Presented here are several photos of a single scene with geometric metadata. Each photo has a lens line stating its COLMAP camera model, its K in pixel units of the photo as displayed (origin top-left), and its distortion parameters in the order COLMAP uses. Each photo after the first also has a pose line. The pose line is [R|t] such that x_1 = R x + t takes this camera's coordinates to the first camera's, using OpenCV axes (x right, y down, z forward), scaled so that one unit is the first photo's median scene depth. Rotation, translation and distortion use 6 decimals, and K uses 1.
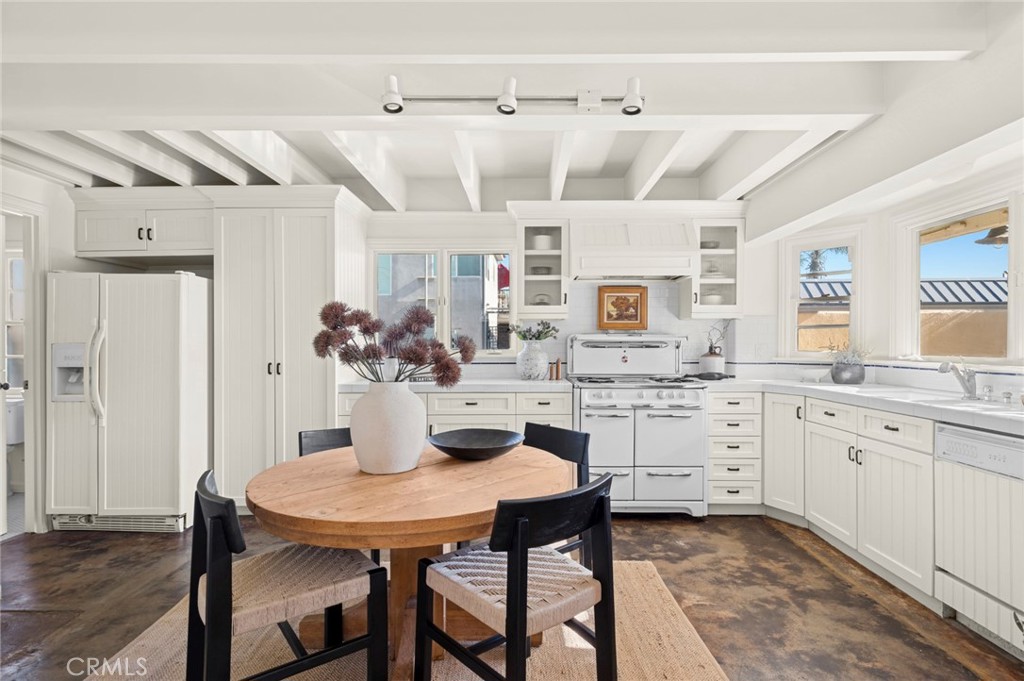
lens RADIAL K [[488.1, 0, 512.5], [0, 488.1, 341.5], [0, 0, 1]] dist [0.004936, -0.000639]
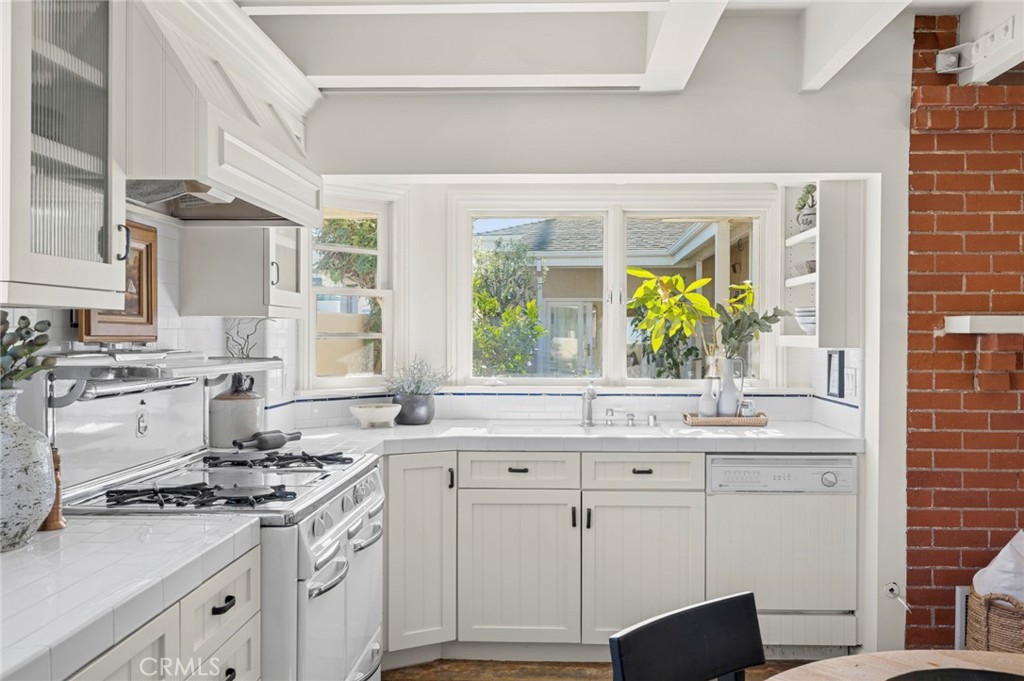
lens RADIAL K [[829.6, 0, 513.2], [0, 829.6, 344.5], [0, 0, 1]] dist [-0.012555, -0.002031]
pose [[0.032309, -0.010247, 0.999425, -0.502660], [-0.005665, 0.999929, 0.010436, -0.039876], [-0.999462, -0.005999, 0.032248, 0.949967]]
